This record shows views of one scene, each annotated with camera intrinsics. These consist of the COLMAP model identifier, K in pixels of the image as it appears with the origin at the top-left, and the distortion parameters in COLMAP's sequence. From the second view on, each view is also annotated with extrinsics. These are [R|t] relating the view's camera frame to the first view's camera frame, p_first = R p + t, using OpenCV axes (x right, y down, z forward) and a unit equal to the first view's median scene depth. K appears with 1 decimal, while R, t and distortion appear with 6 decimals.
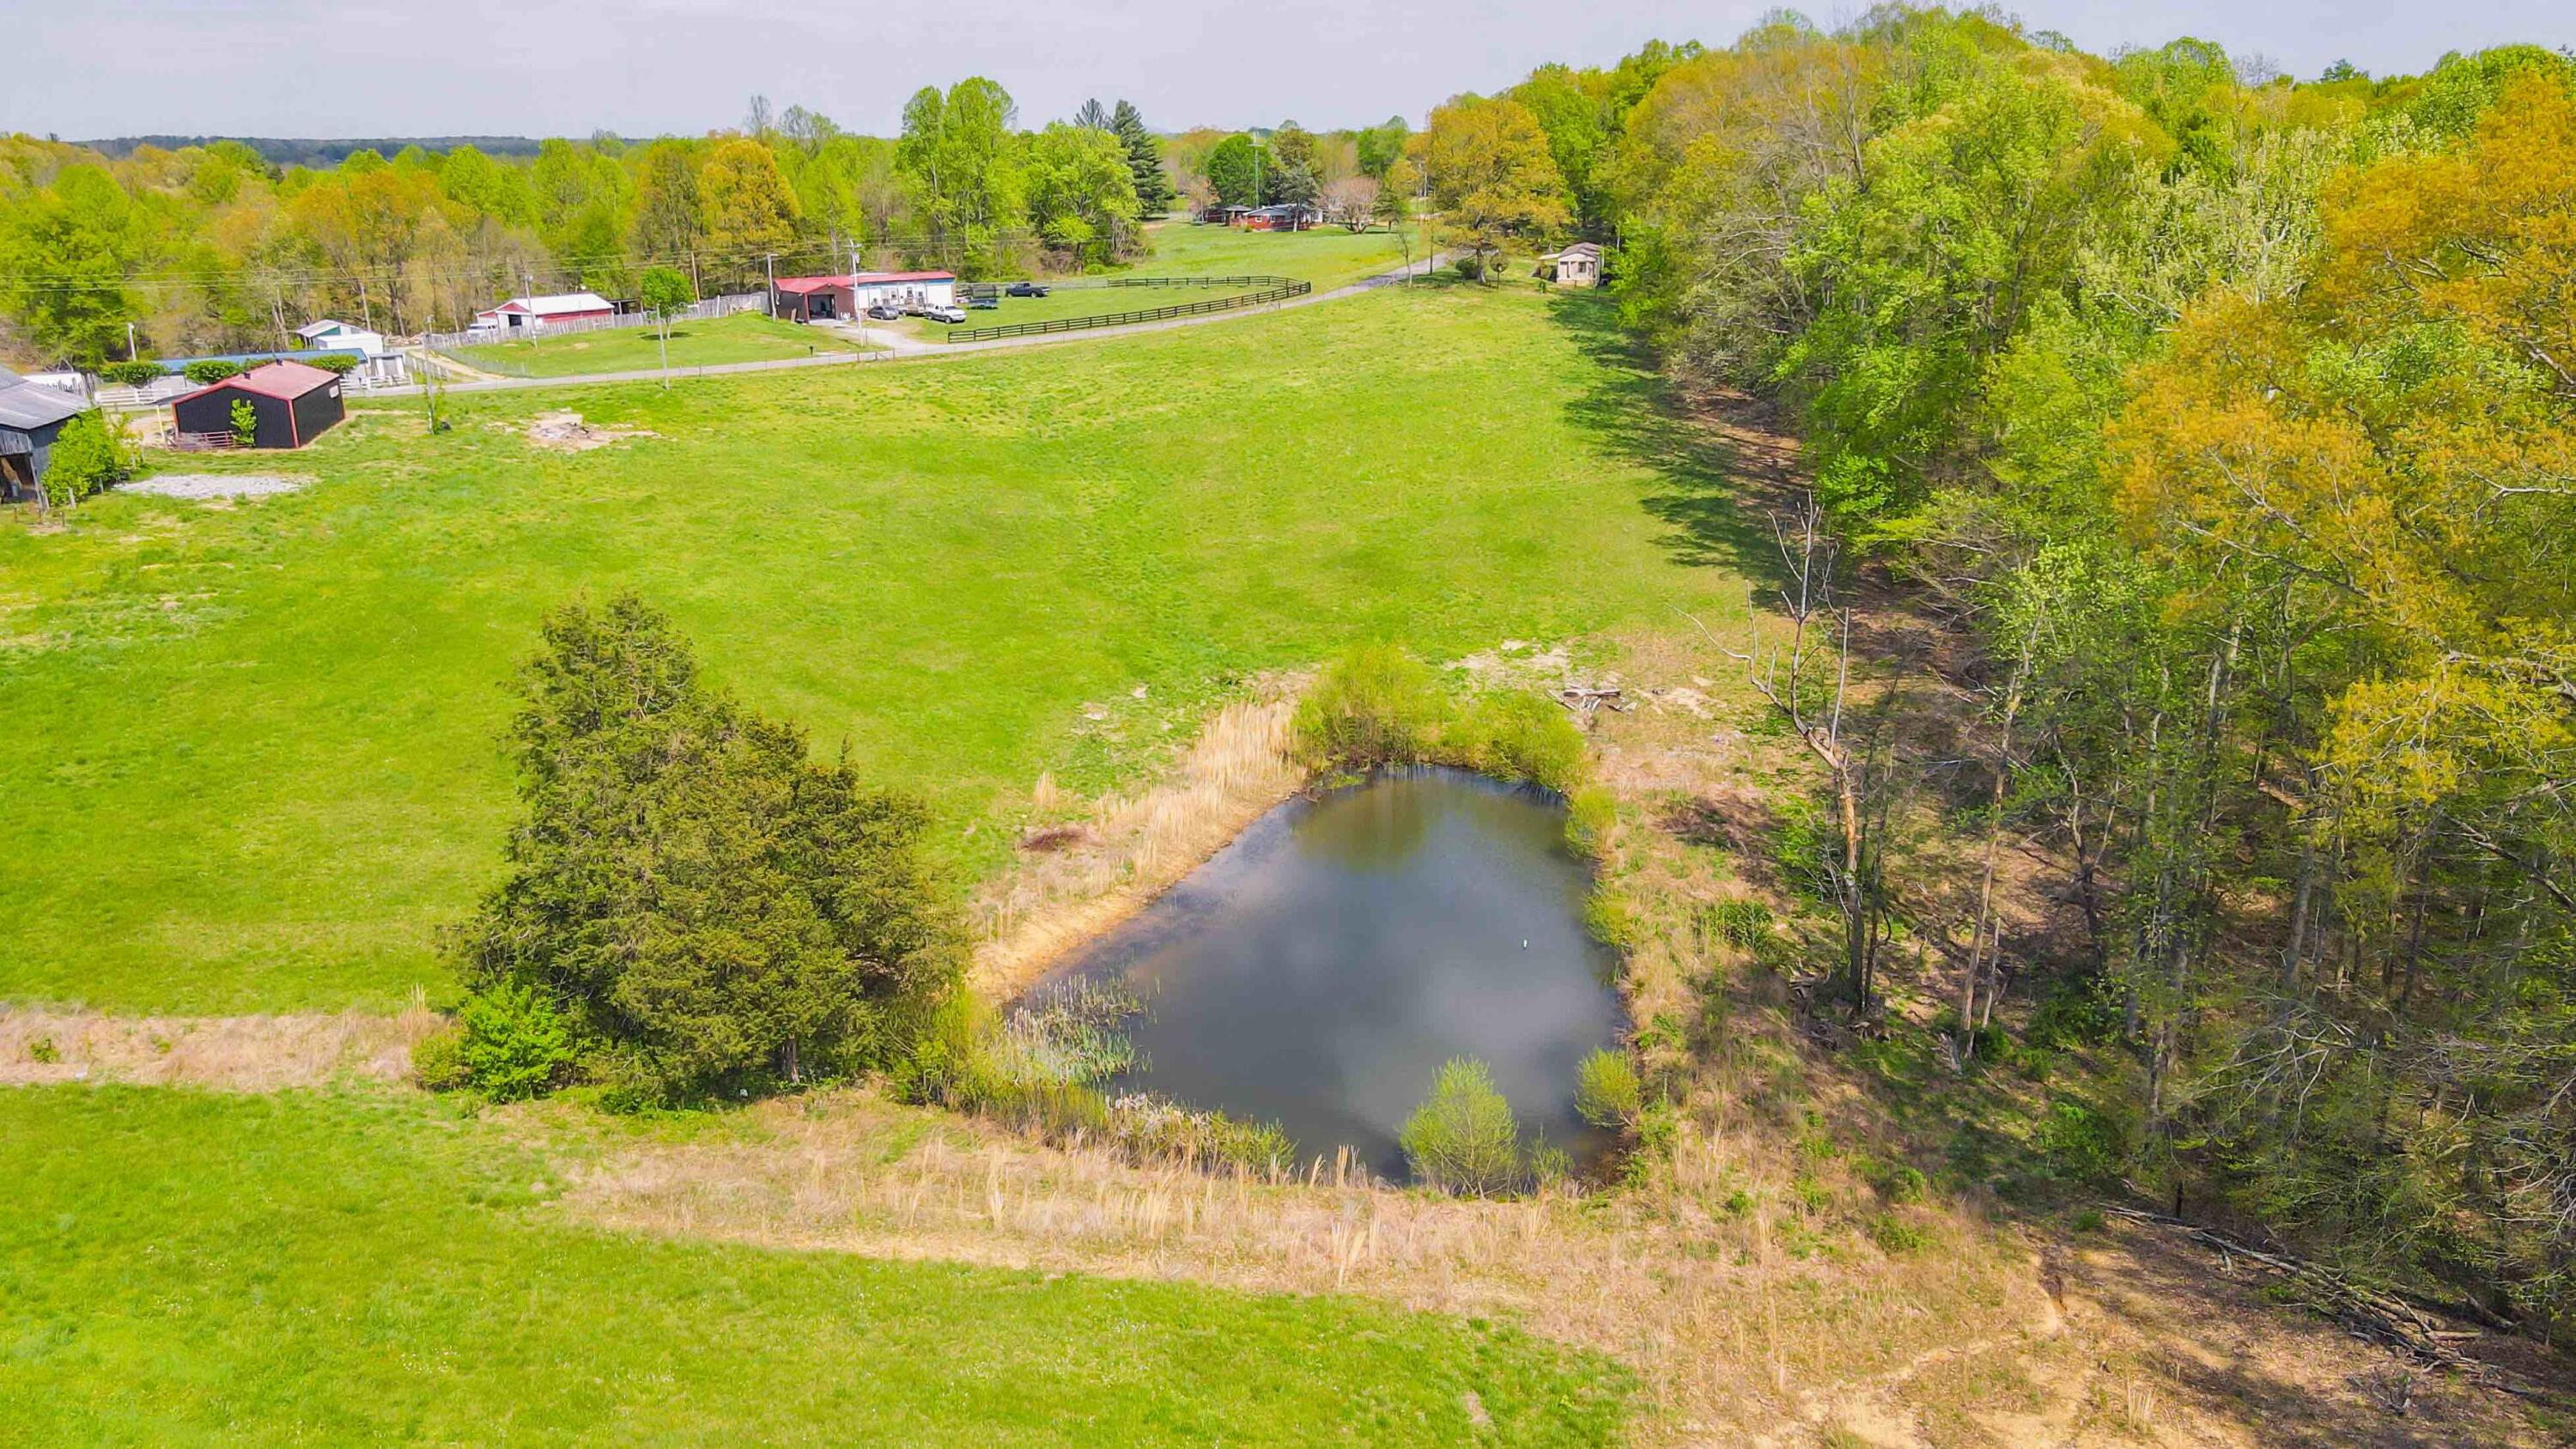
lens RADIAL K [[1957.5, 0, 1276.8], [0, 1957.5, 722.7], [0, 0, 1]] dist [0.013723, 0.010733]
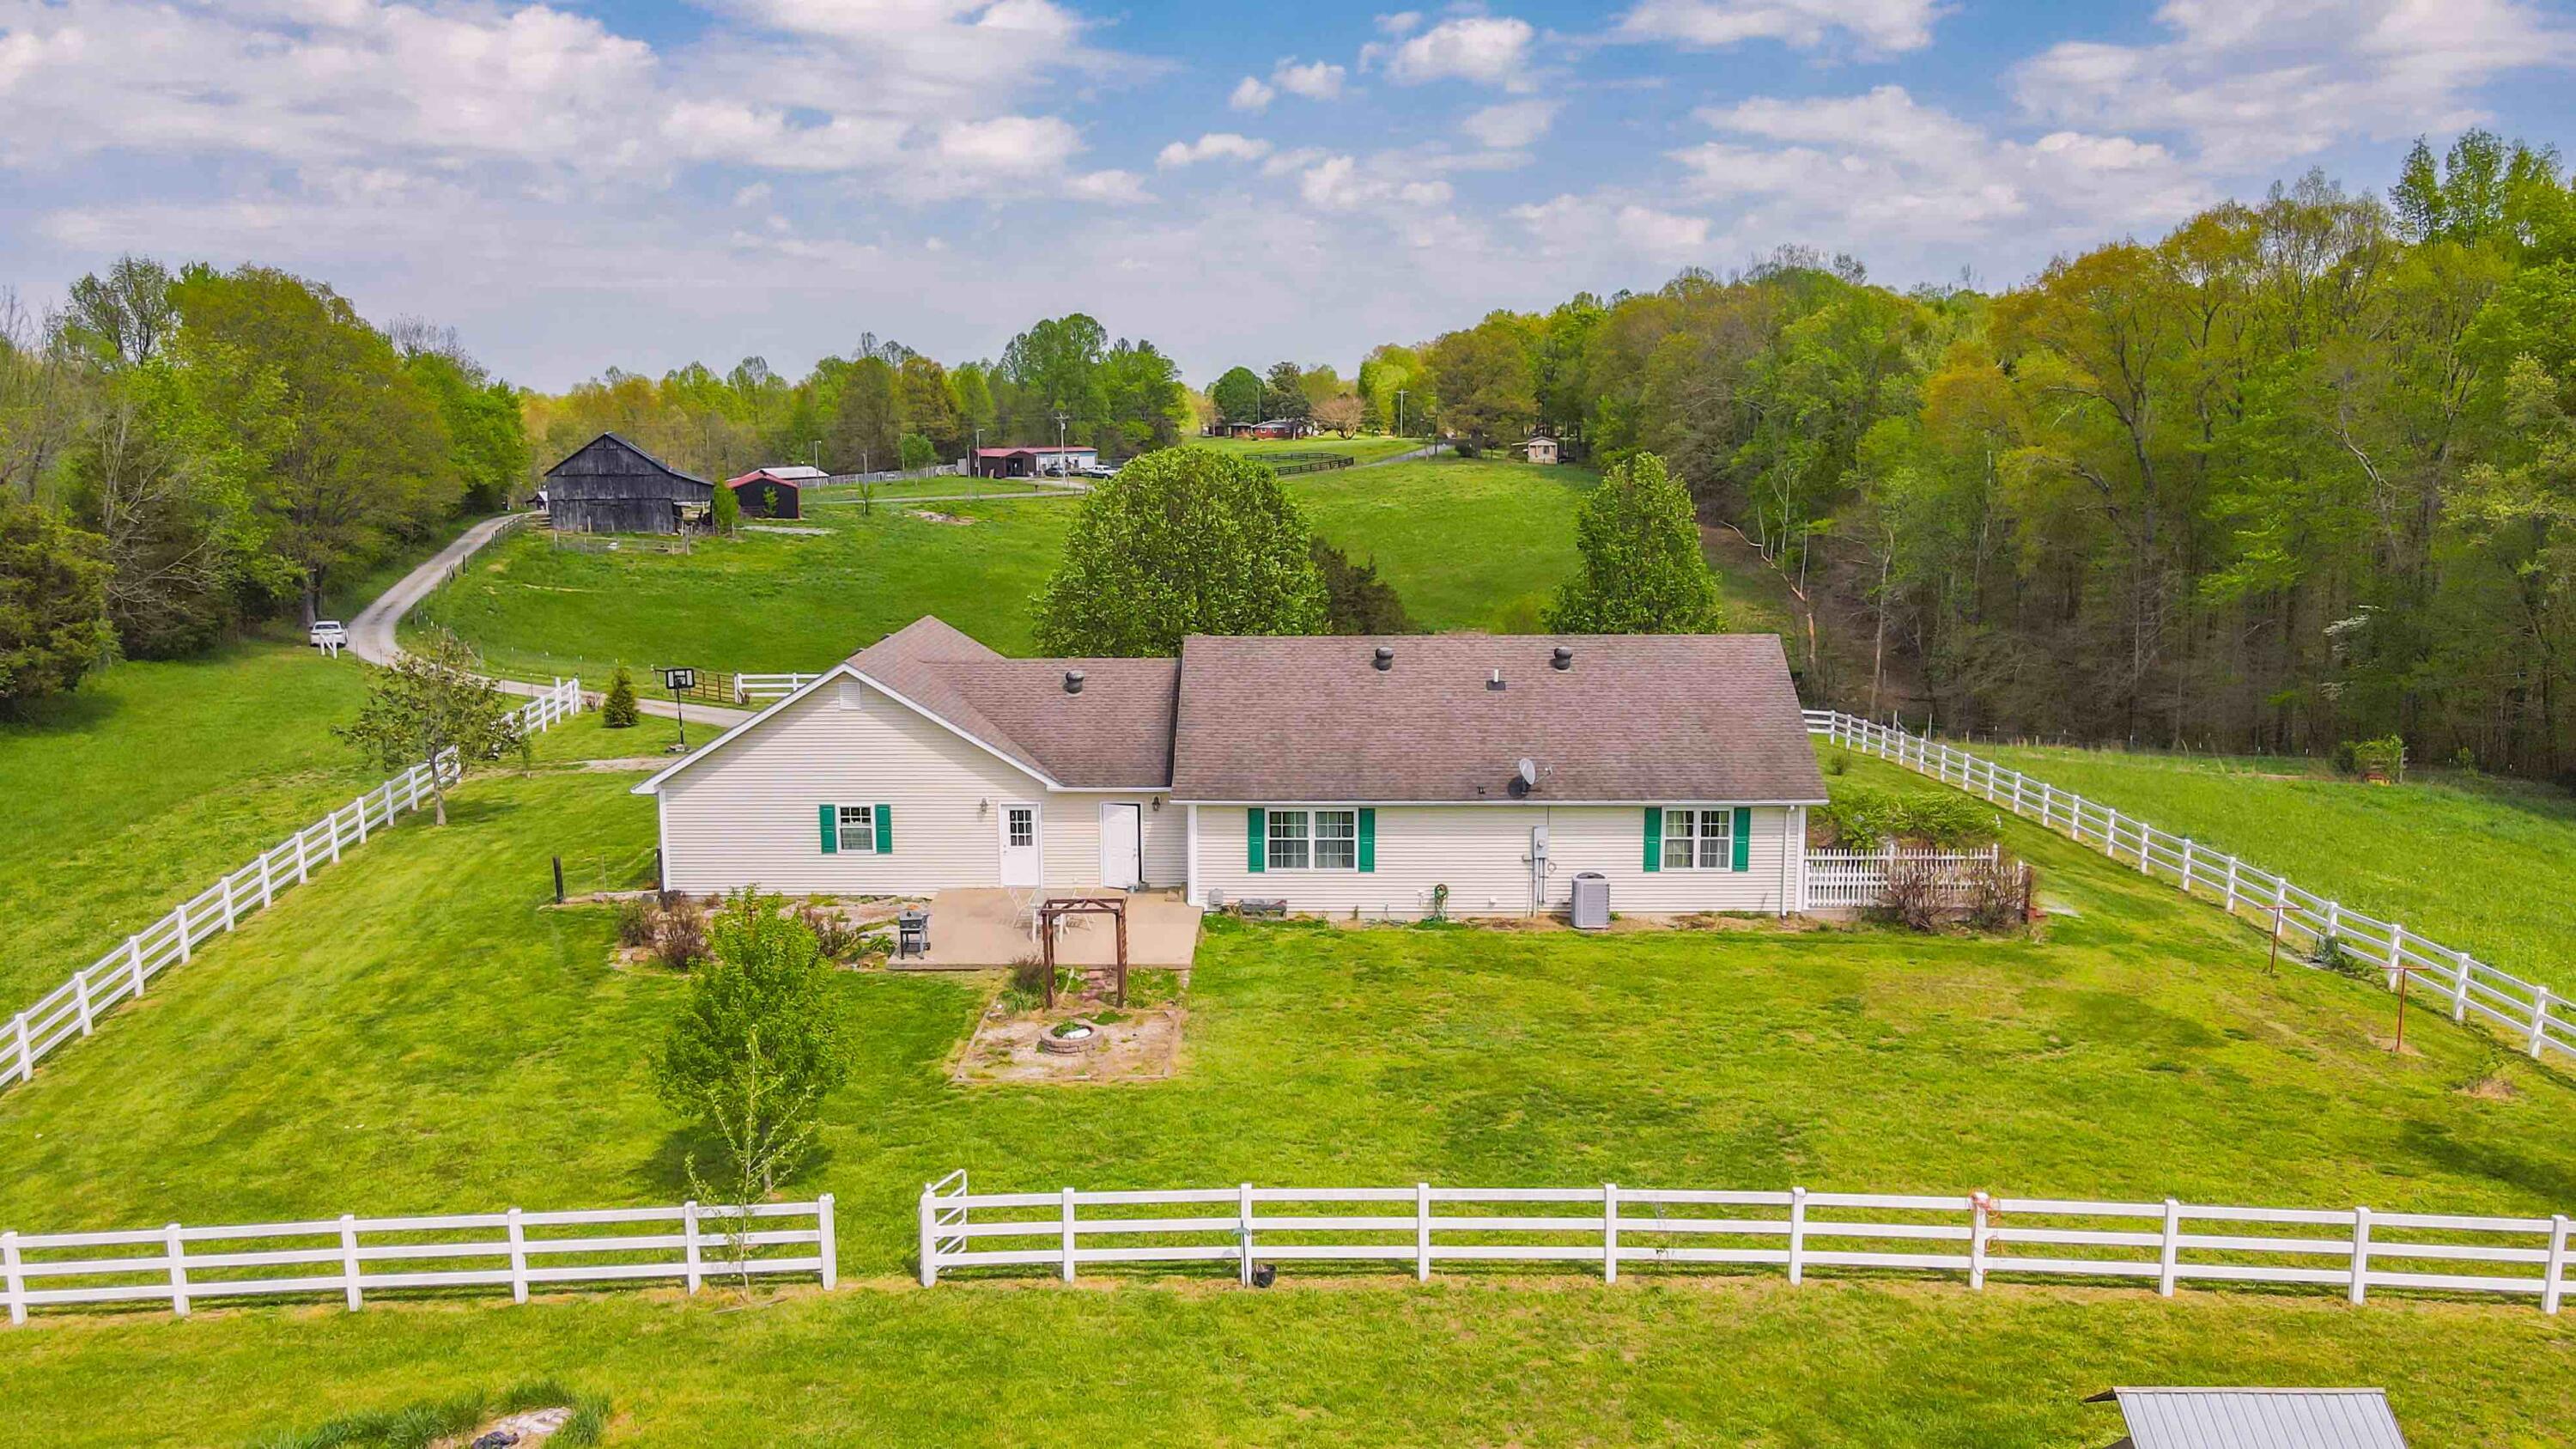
lens RADIAL K [[1924.3, 0, 1292.7], [0, 1924.3, 777.4], [0, 0, 1]] dist [-0.011393, 0.052136]
pose [[0.997034, -0.009159, 0.076420, -0.163295], [0.016660, 0.995037, -0.098105, 0.160319], [-0.075142, 0.099087, 0.992238, -0.380660]]
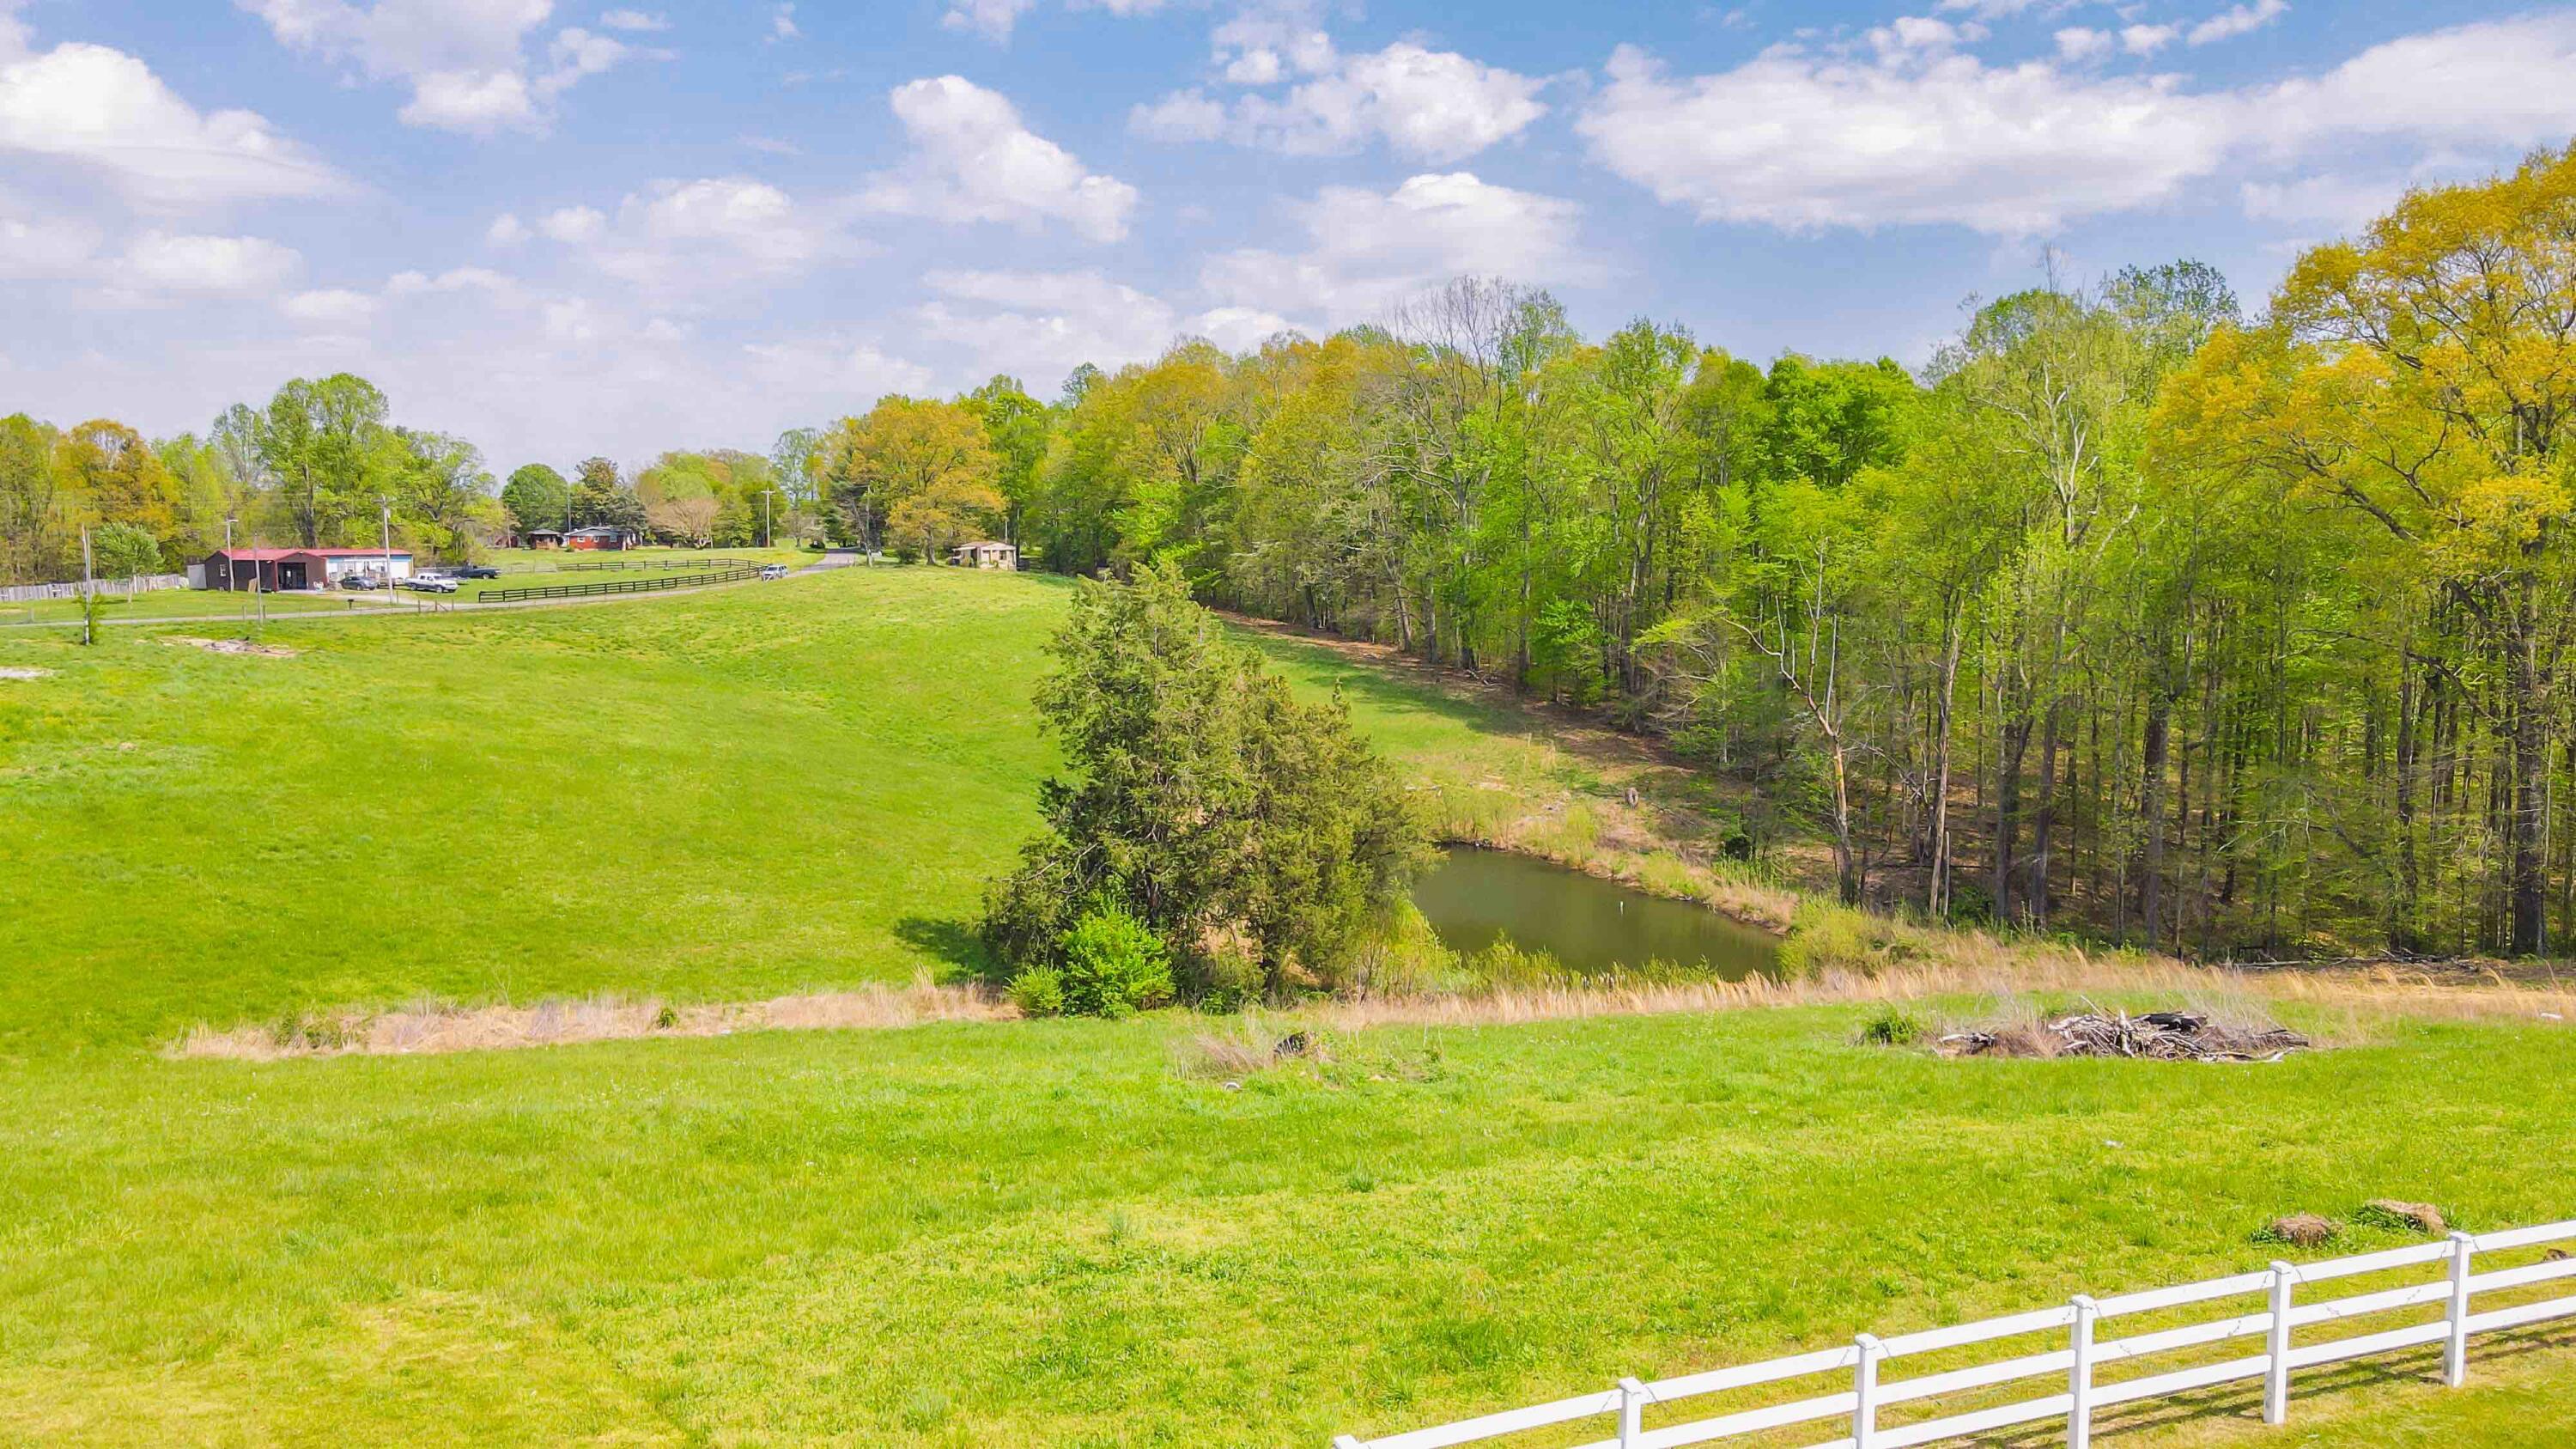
lens RADIAL K [[1886.4, 0, 1293.4], [0, 1886.4, 719.5], [0, 0, 1]] dist [0.015893, 0.007085]
pose [[0.883957, -0.037452, 0.466066, -0.267502], [0.126787, 0.978641, -0.161827, 0.072782], [-0.450050, 0.202139, 0.869824, 0.006271]]
